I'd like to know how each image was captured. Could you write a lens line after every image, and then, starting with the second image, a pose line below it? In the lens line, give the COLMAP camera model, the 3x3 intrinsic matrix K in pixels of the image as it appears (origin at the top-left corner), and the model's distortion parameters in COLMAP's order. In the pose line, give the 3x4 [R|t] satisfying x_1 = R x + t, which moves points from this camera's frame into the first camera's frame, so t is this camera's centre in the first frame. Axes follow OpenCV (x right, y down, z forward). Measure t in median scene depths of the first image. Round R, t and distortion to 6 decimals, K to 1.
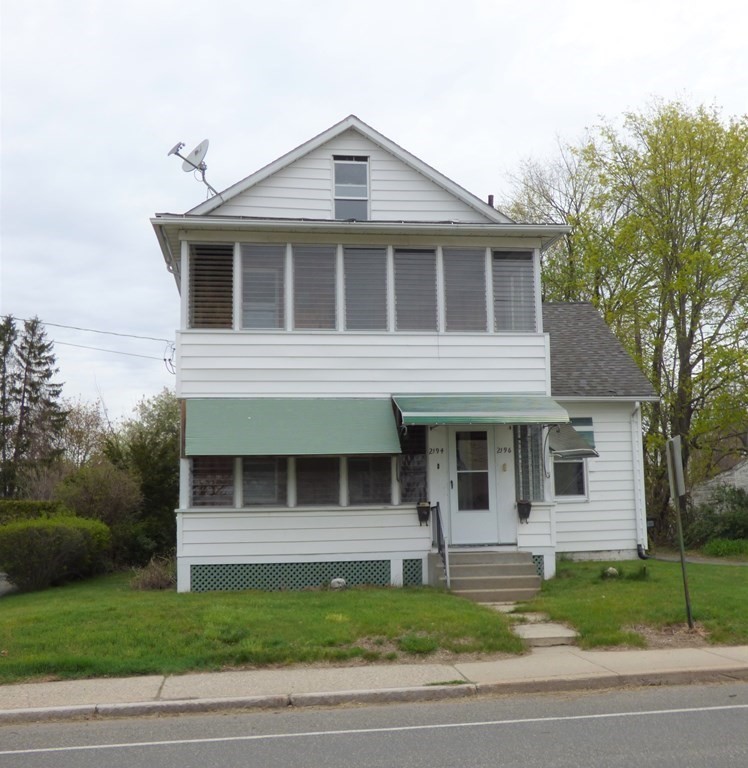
lens RADIAL K [[1163.9, 0, 378.8], [0, 1163.9, 378.3], [0, 0, 1]] dist [0.013894, 0.000000]
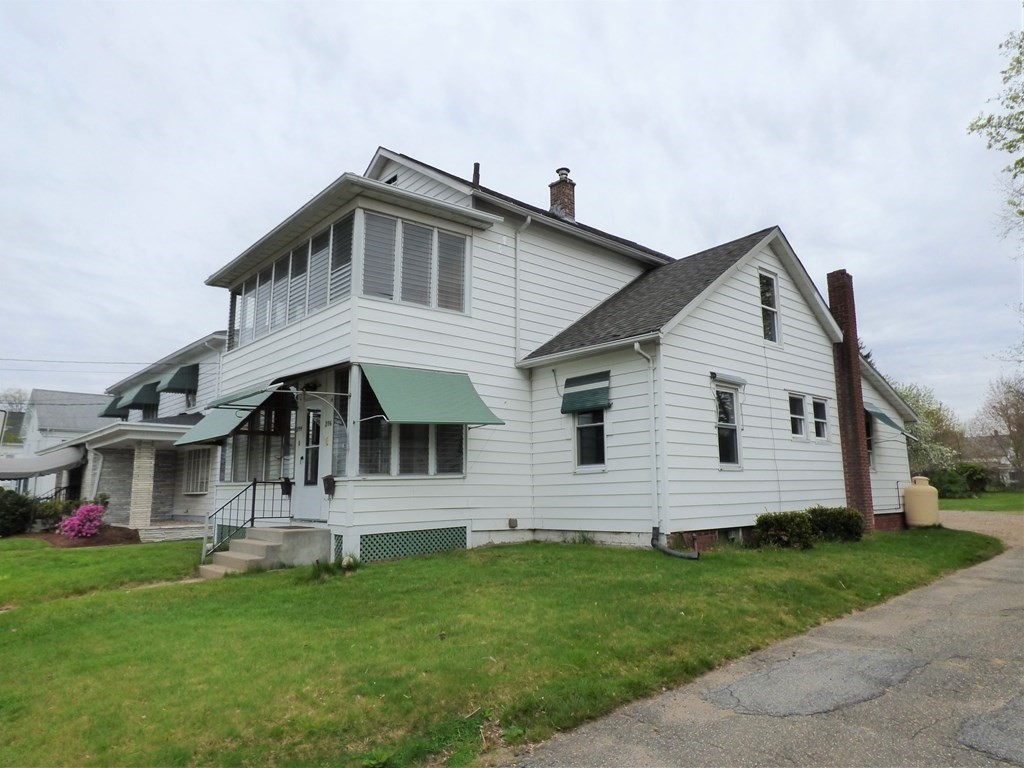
lens RADIAL K [[658.6, 0, 503.3], [0, 658.6, 383.1], [0, 0, 1]] dist [-0.011577, 0.005061]
pose [[0.535112, -0.118858, -0.836378, 0.632975], [0.106320, 0.991656, -0.072901, 0.081359], [0.838064, -0.049913, 0.543284, 0.801225]]
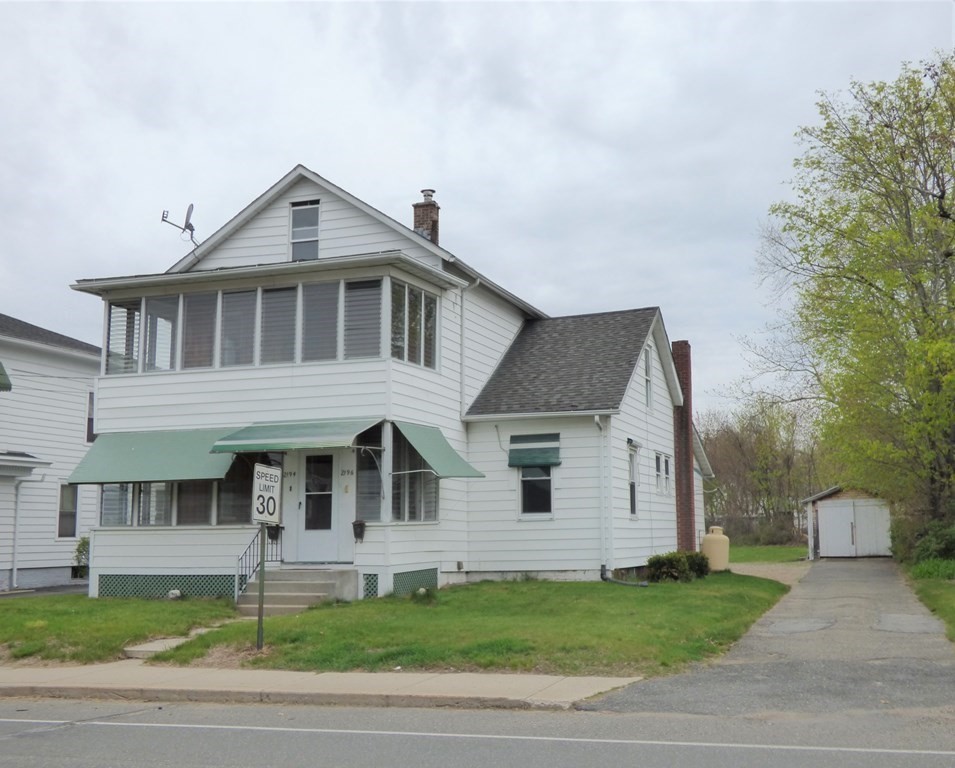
lens RADIAL K [[1149.4, 0, 477.7], [0, 1149.4, 388.5], [0, 0, 1]] dist [0.032435, 0.000000]
pose [[0.876836, -0.049153, -0.478271, 0.690823], [0.051750, 0.998630, -0.007756, 0.000249], [0.477997, -0.017950, 0.878178, 0.144573]]
